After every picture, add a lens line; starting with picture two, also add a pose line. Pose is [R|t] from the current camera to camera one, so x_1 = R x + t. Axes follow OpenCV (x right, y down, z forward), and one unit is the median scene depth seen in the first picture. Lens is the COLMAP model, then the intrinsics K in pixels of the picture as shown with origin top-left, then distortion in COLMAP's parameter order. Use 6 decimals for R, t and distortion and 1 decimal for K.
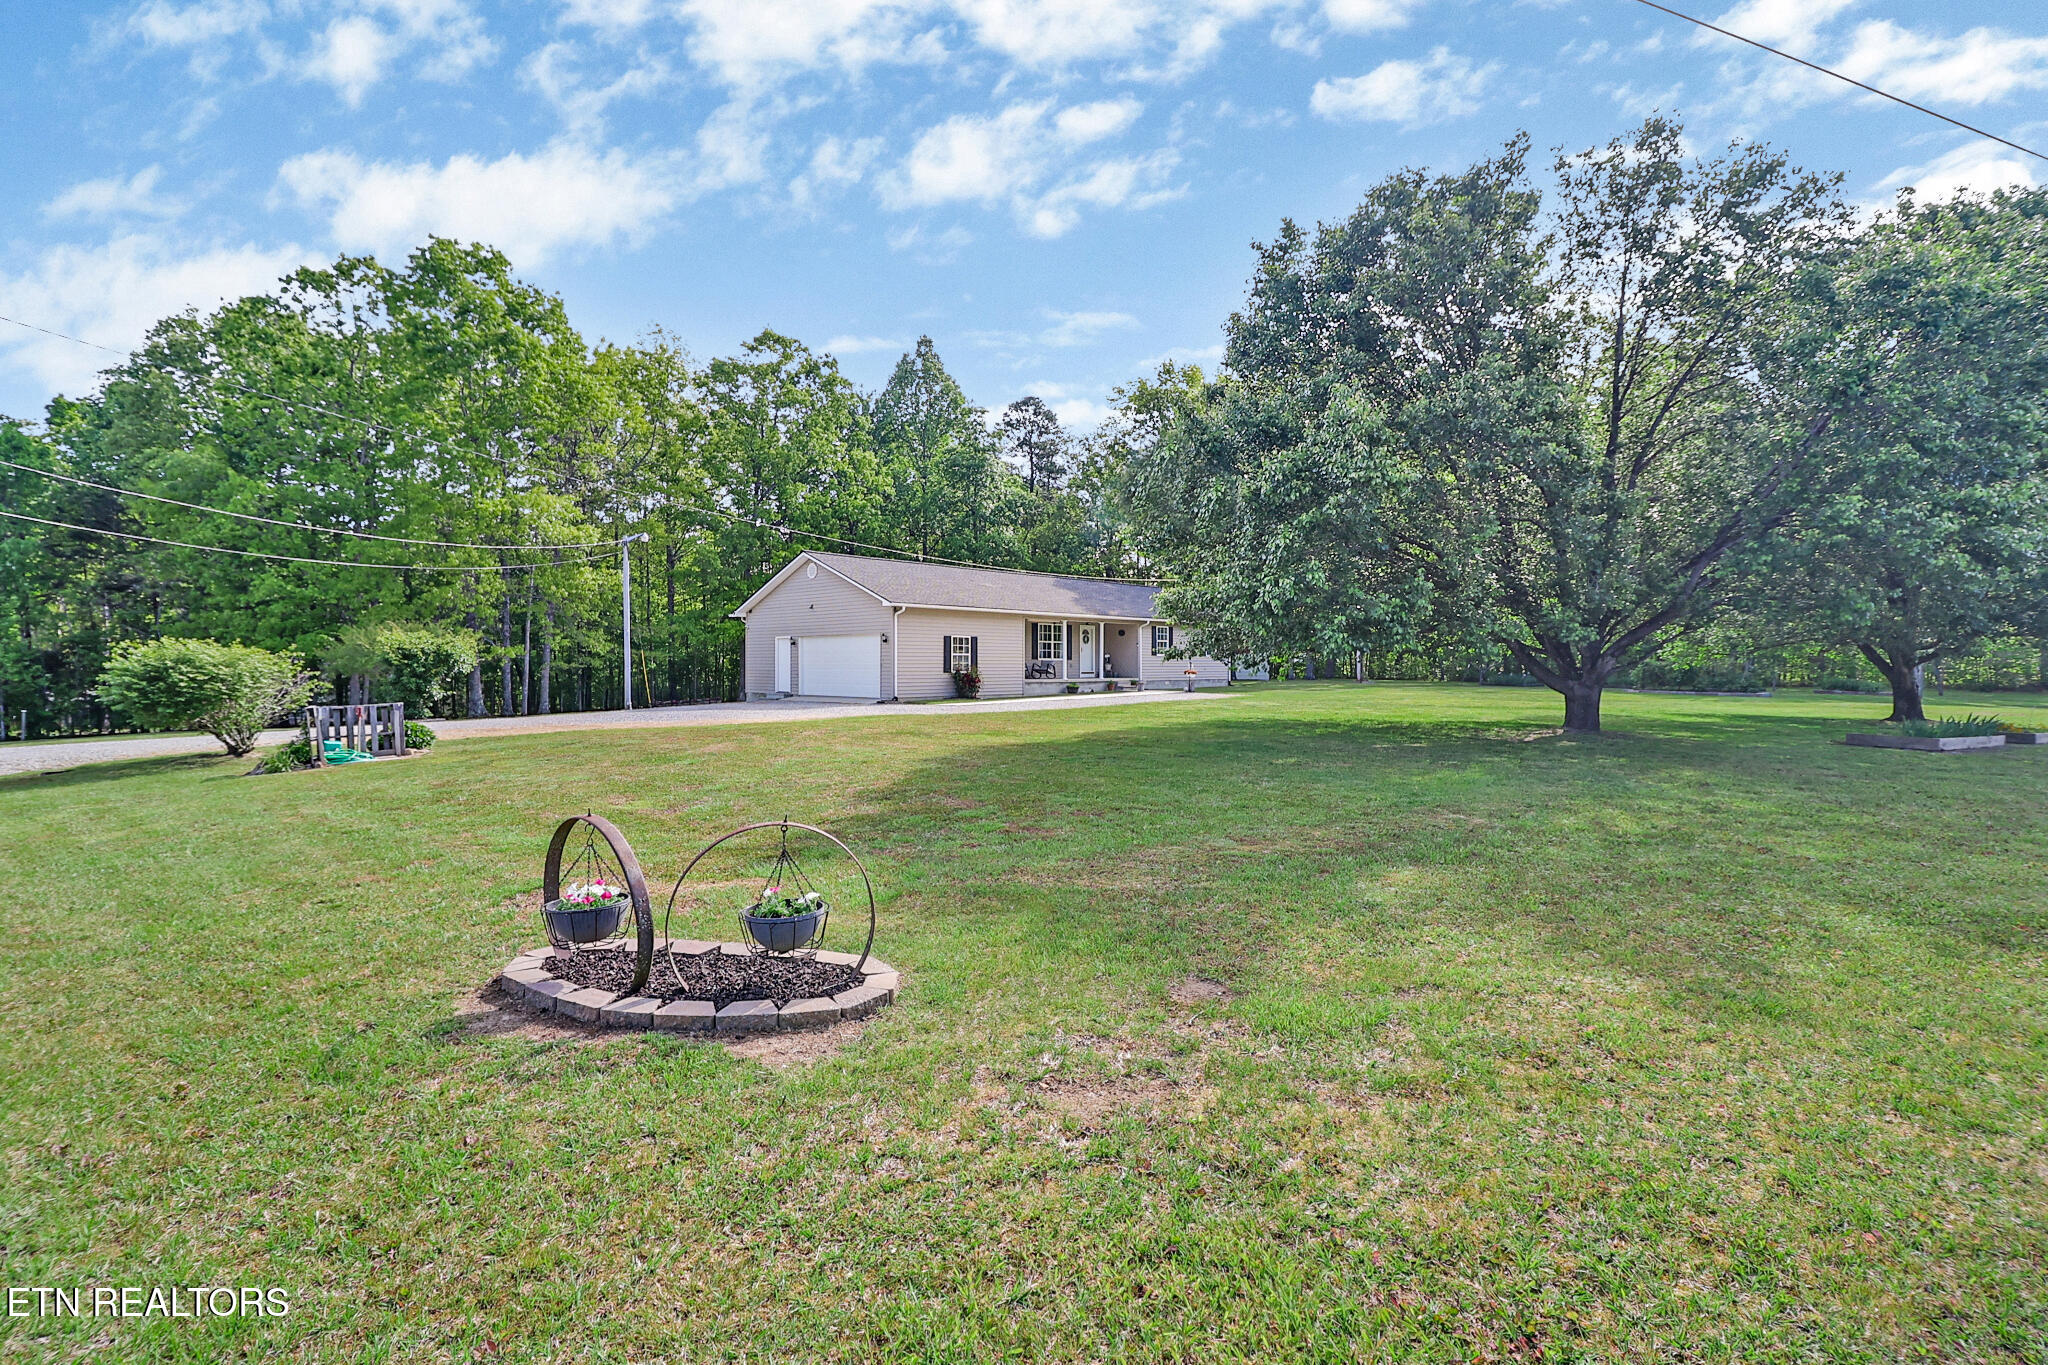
lens RADIAL K [[914.7, 0, 1024.0], [0, 914.7, 682.5], [0, 0, 1]] dist [0.097846, -0.000090]
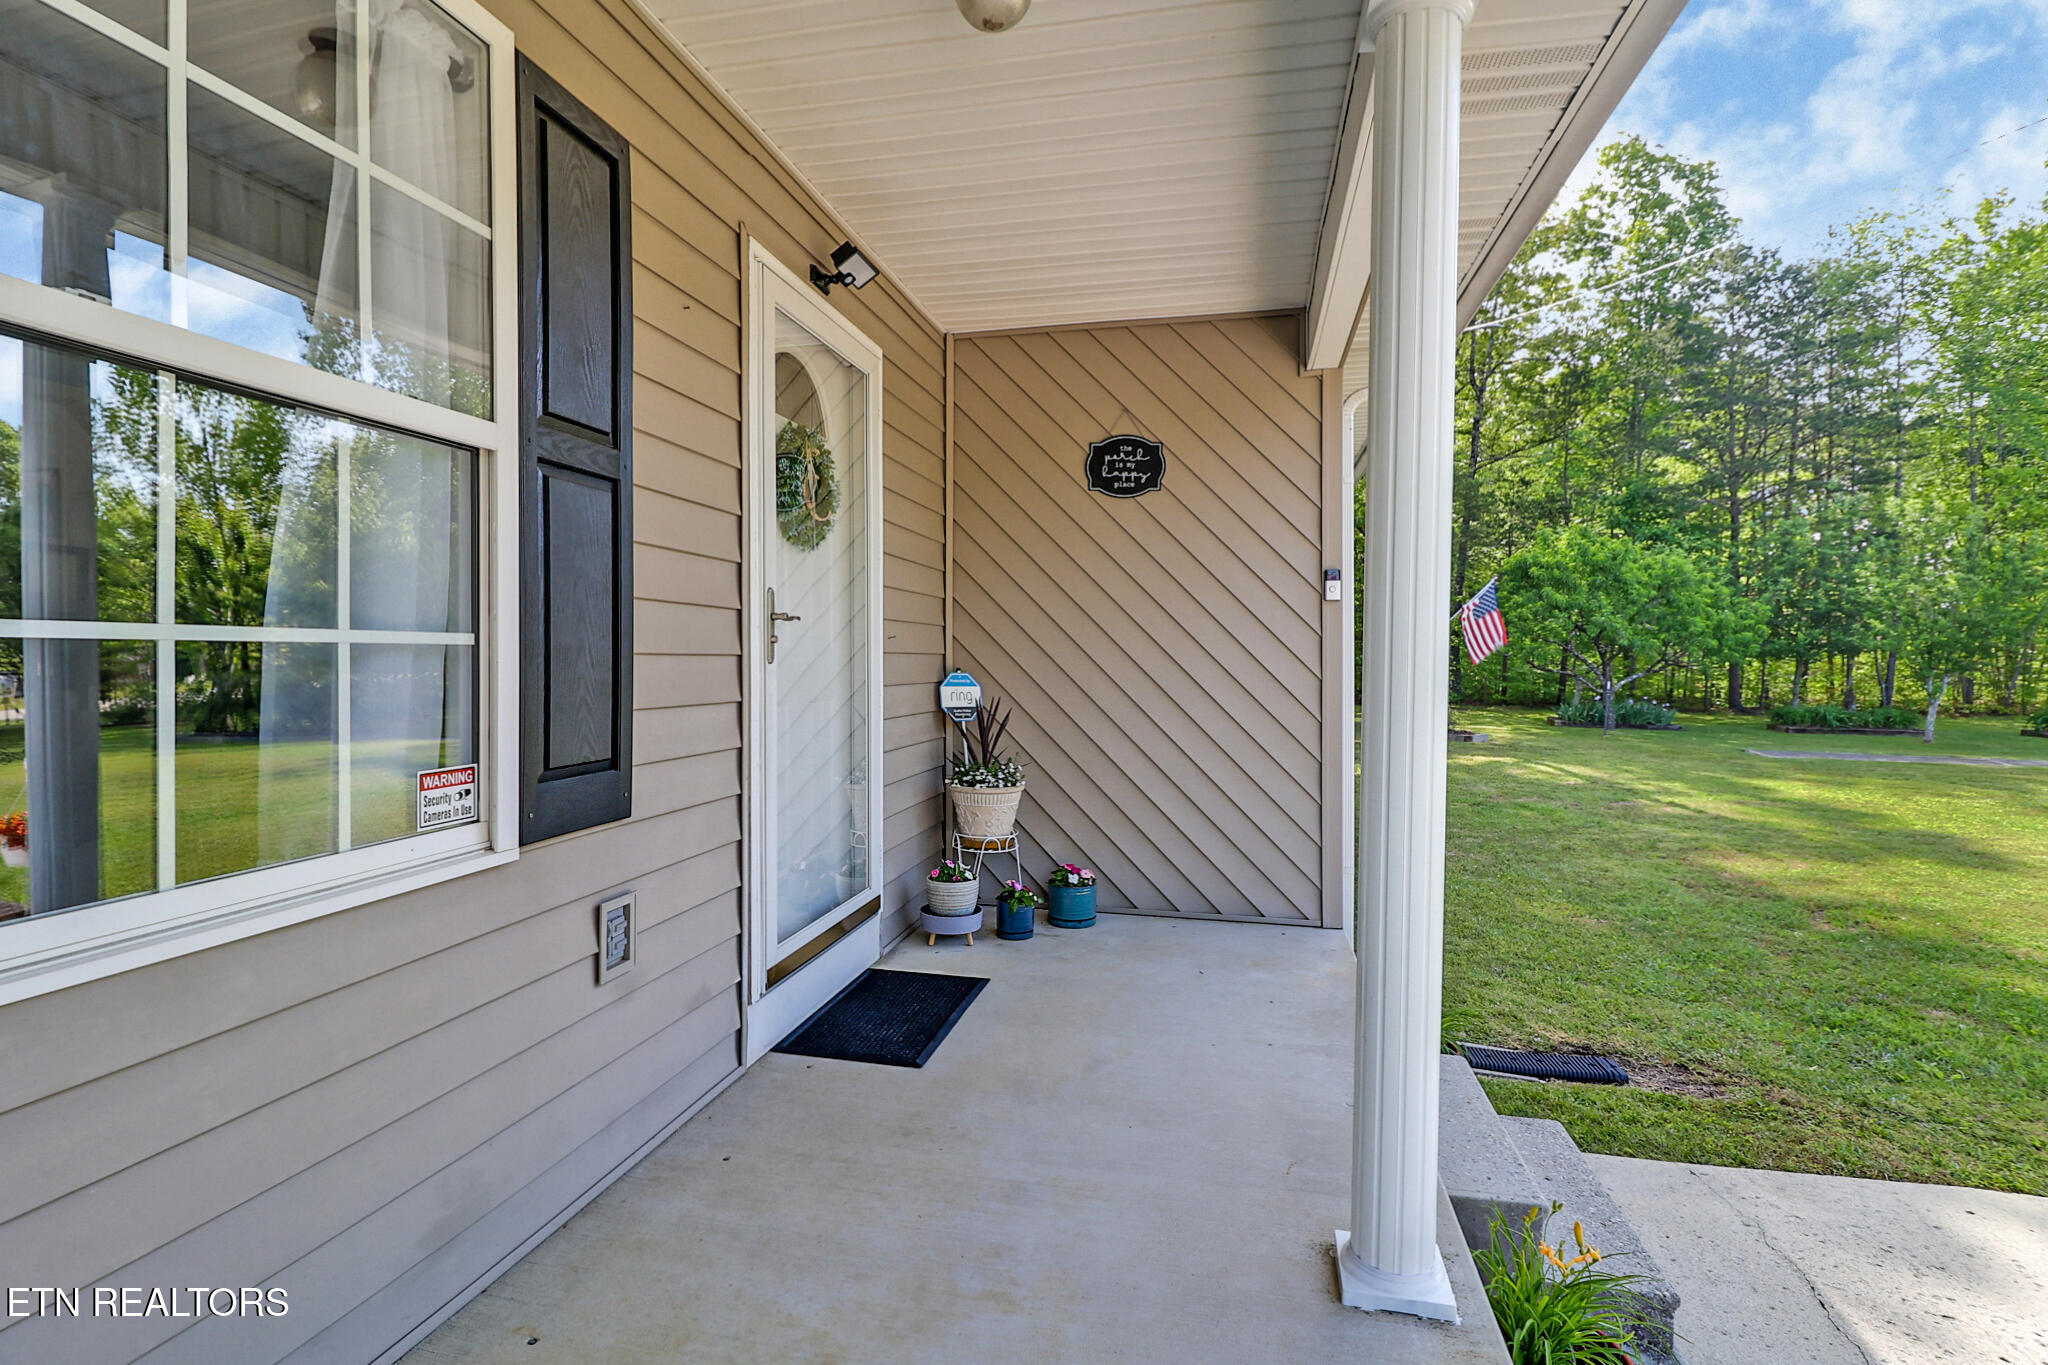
lens RADIAL K [[1007.8, 0, 1026.6], [0, 1007.8, 644.4], [0, 0, 1]] dist [-0.002350, -0.000647]
pose [[0.856789, 0.014401, 0.515466, 0.043065], [-0.002380, 0.999710, -0.023974, -0.033741], [-0.515661, 0.019314, 0.856575, 0.956960]]
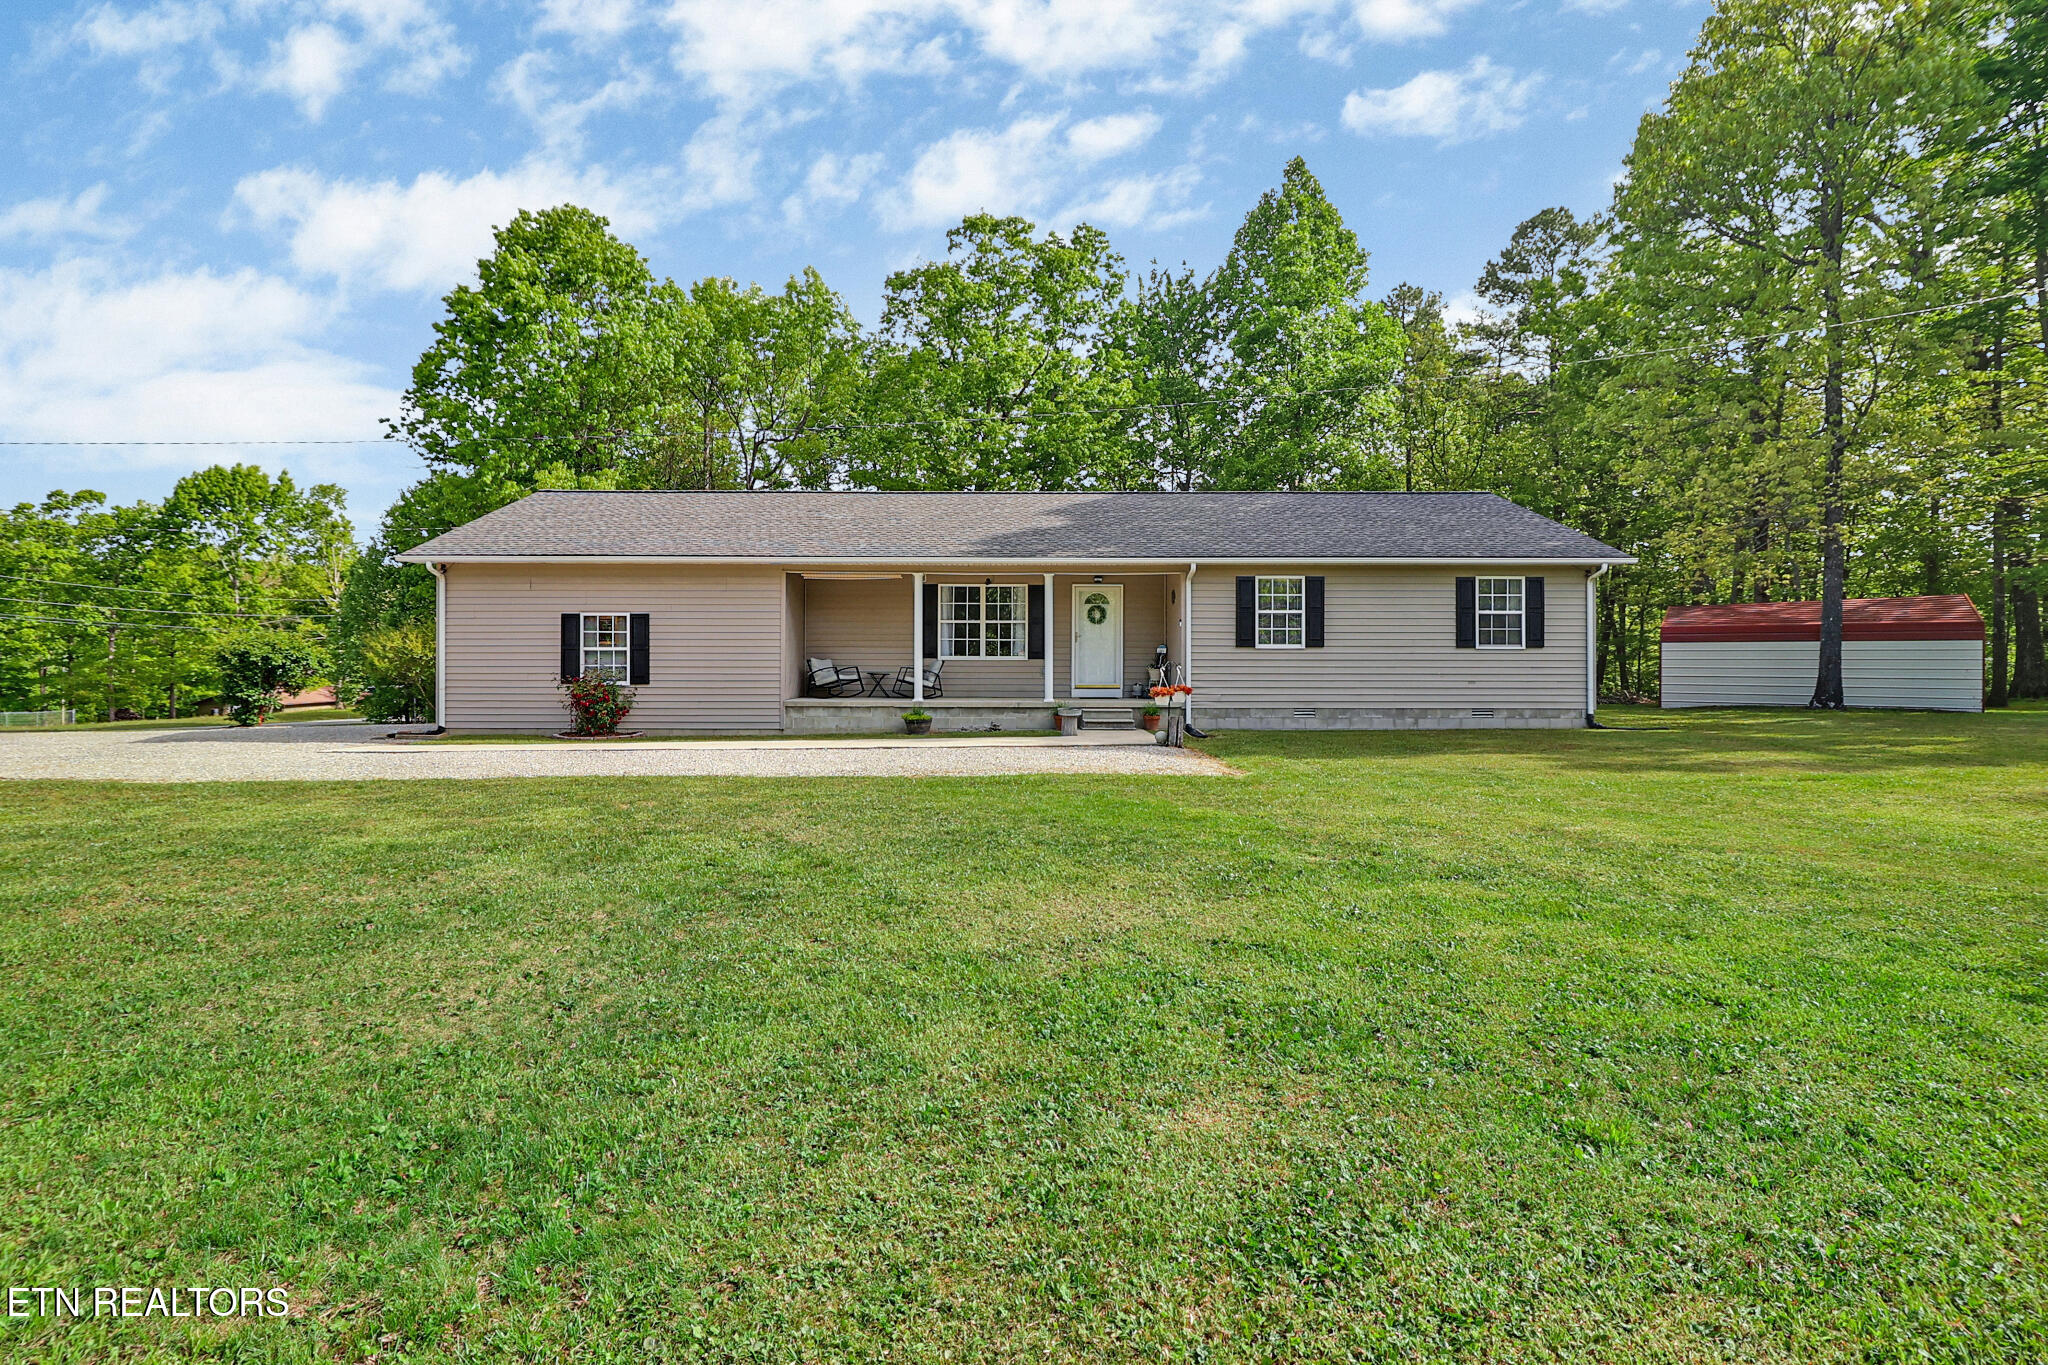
lens RADIAL K [[956.5, 0, 1024.1], [0, 956.5, 667.9], [0, 0, 1]] dist [-0.004937, -0.000742]
pose [[0.692454, 0.008340, -0.721414, 0.405275], [-0.016880, 0.999847, -0.004644, -0.017982], [0.721264, 0.015393, 0.692489, 0.665108]]
